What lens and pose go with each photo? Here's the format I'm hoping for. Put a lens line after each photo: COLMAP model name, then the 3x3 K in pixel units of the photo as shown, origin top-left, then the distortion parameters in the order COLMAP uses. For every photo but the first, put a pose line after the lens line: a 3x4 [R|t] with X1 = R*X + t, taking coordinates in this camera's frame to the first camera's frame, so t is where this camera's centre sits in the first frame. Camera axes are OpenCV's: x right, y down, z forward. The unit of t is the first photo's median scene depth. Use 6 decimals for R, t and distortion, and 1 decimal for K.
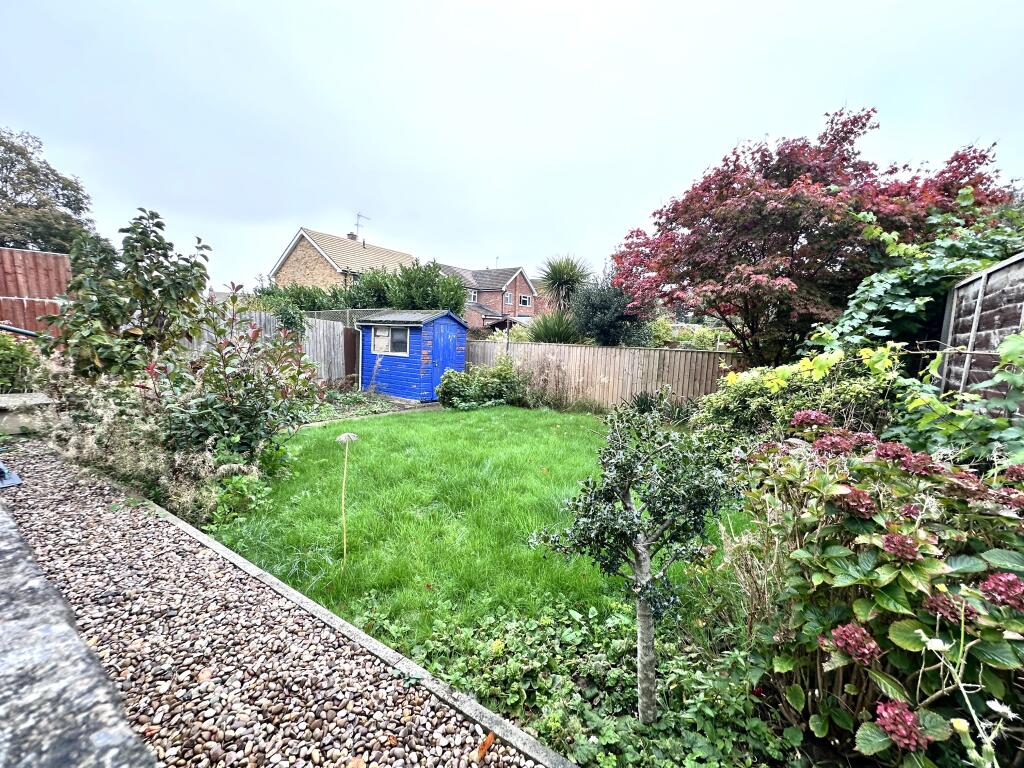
lens RADIAL K [[410.3, 0, 512.0], [0, 410.3, 384.0], [0, 0, 1]] dist [0.000484, -0.000081]
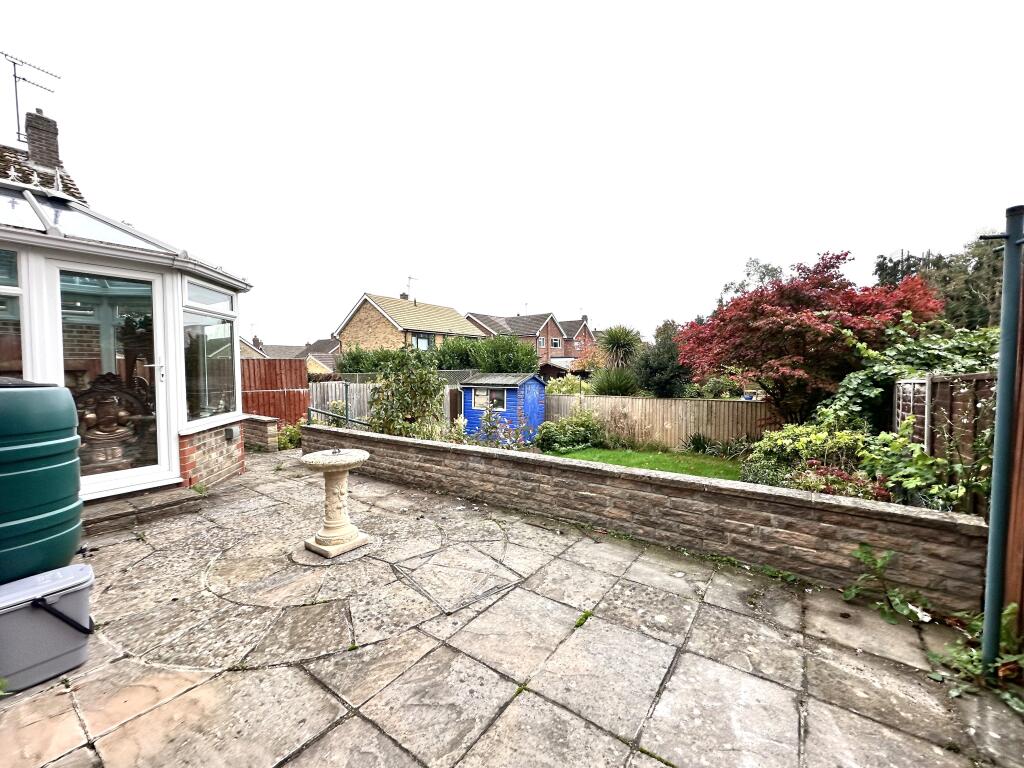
lens RADIAL K [[410.3, 0, 512.0], [0, 410.3, 384.0], [0, 0, 1]] dist [0.000484, -0.000081]
pose [[0.998251, -0.041201, -0.042387, -0.201168], [0.037547, 0.995786, -0.083664, -0.050228], [0.045656, 0.081926, 0.995592, -0.327050]]
